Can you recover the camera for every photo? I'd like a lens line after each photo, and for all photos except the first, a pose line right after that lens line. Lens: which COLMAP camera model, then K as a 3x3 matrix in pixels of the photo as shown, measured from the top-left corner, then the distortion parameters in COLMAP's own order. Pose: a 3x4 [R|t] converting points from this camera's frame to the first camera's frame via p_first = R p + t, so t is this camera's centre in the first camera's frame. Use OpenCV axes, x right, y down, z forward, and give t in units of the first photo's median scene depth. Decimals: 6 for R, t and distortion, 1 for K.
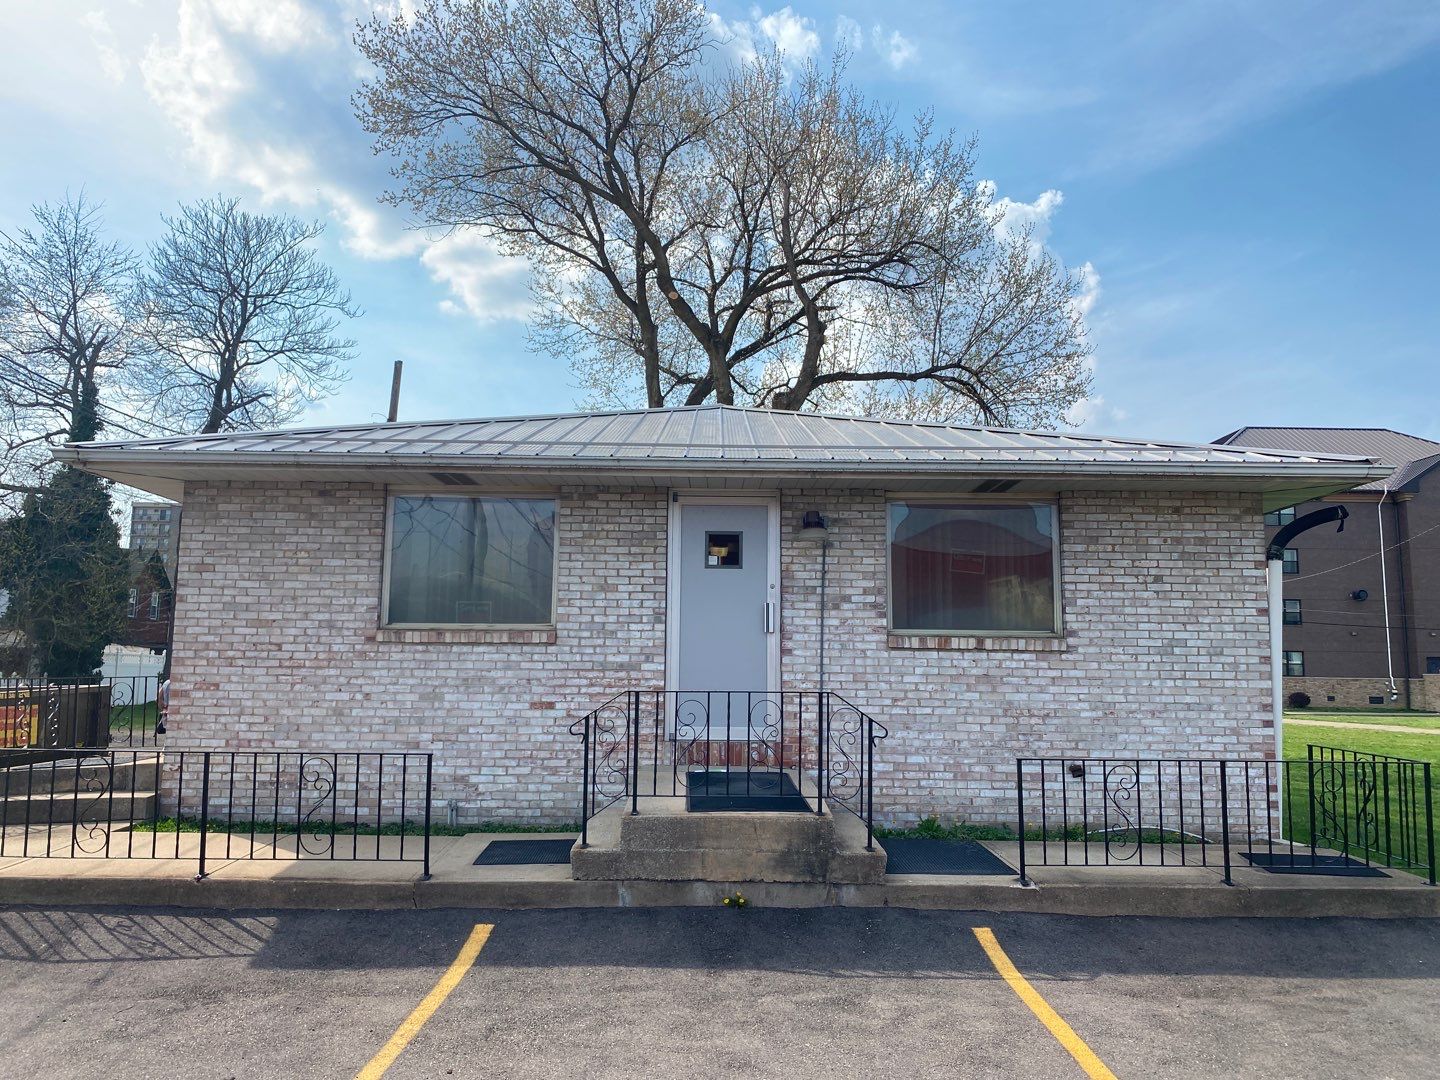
lens RADIAL K [[1124.1, 0, 715.6], [0, 1124.1, 537.6], [0, 0, 1]] dist [0.168984, -0.477198]
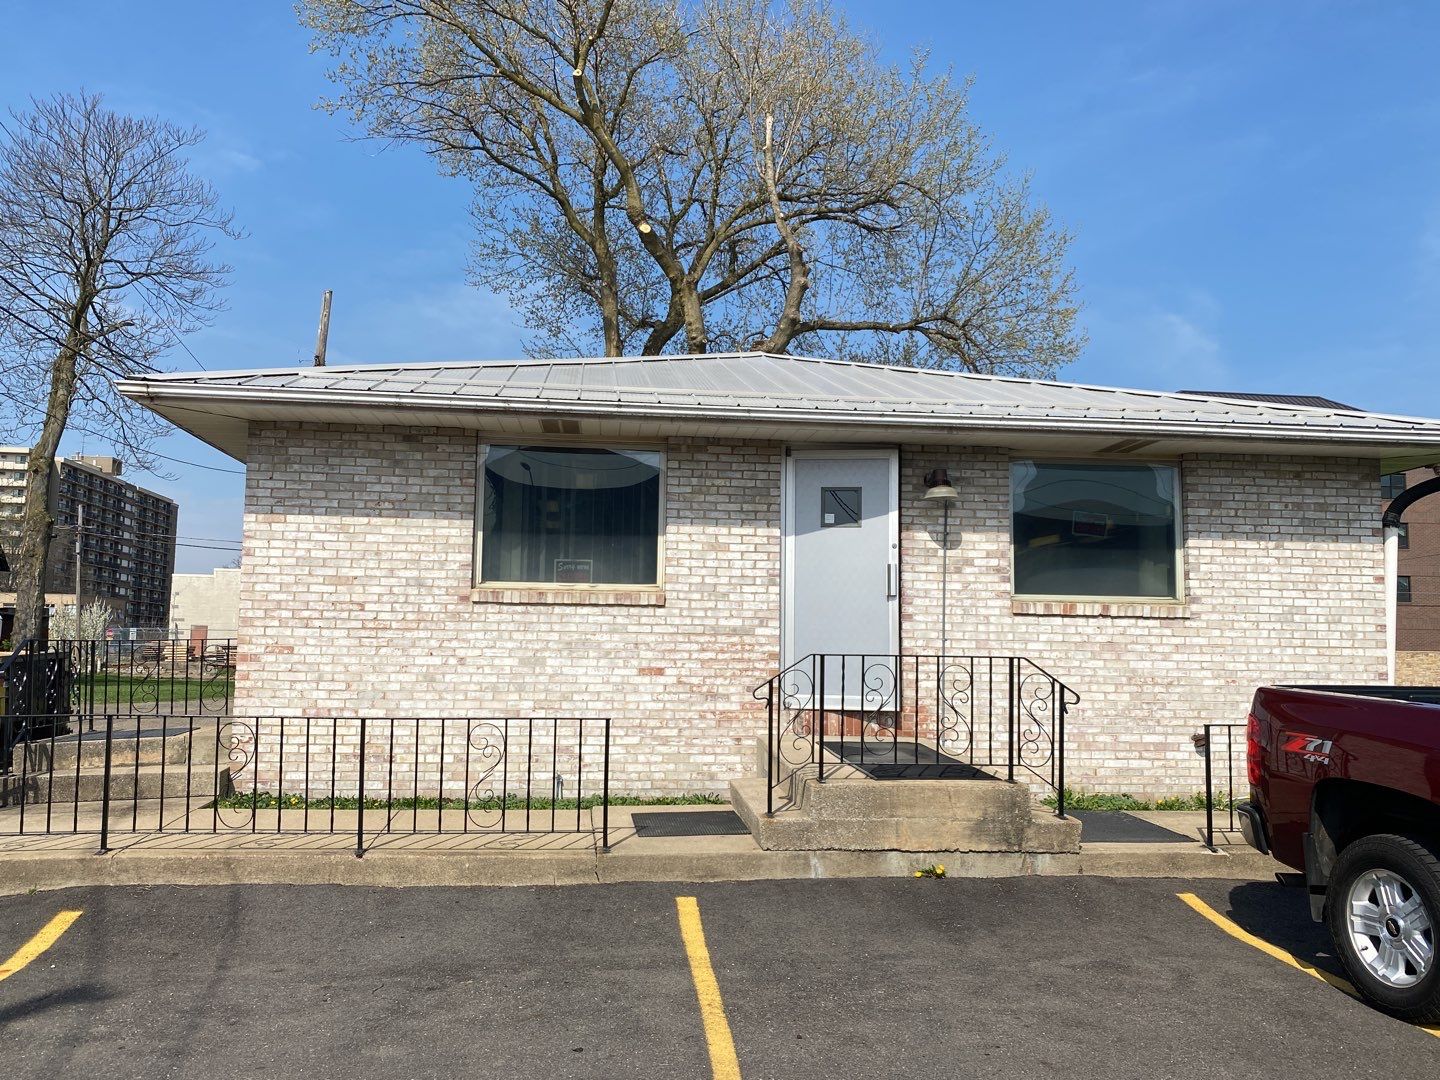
lens RADIAL K [[1234.4, 0, 720.0], [0, 1234.4, 540.0], [0, 0, 1]] dist [0.173554, -0.434992]
pose [[0.994072, 0.014051, 0.107815, -0.206368], [-0.017527, 0.999355, 0.031355, 0.006644], [-0.107305, -0.033058, 0.993676, -0.018212]]
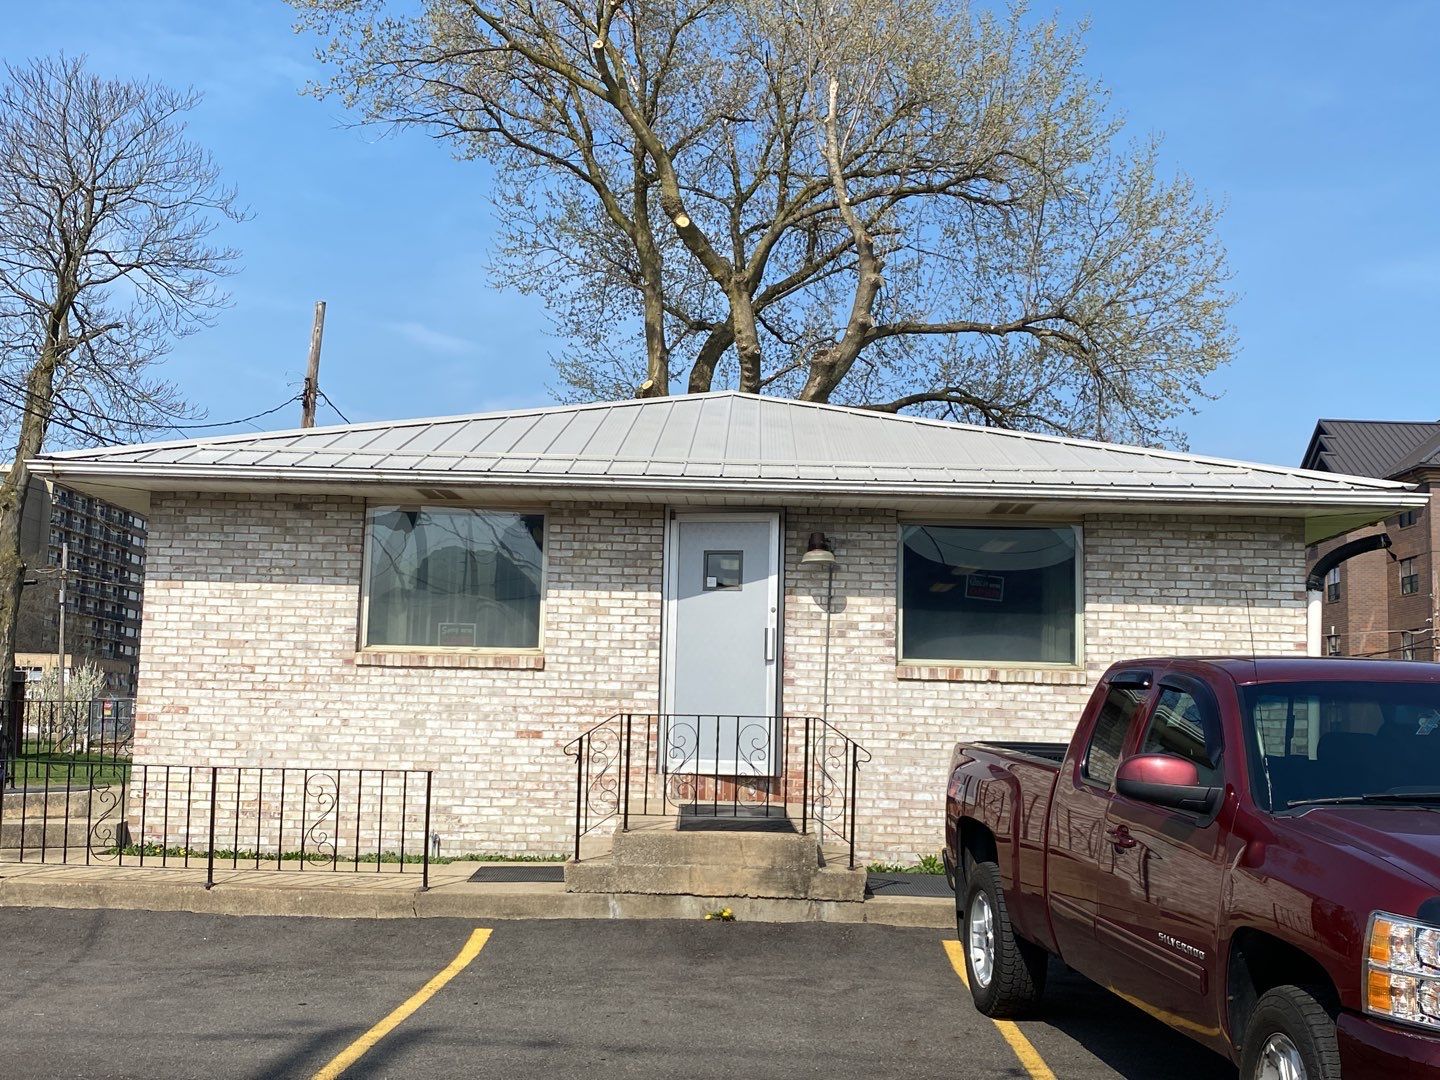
lens RADIAL K [[1740.3, 0, 720.0], [0, 1740.3, 540.0], [0, 0, 1]] dist [0.224202, -0.710643]
pose [[0.999738, 0.012405, -0.019217, 0.032268], [-0.012212, 0.999874, 0.010116, -0.030607], [0.019340, -0.009879, 0.999764, -0.453235]]
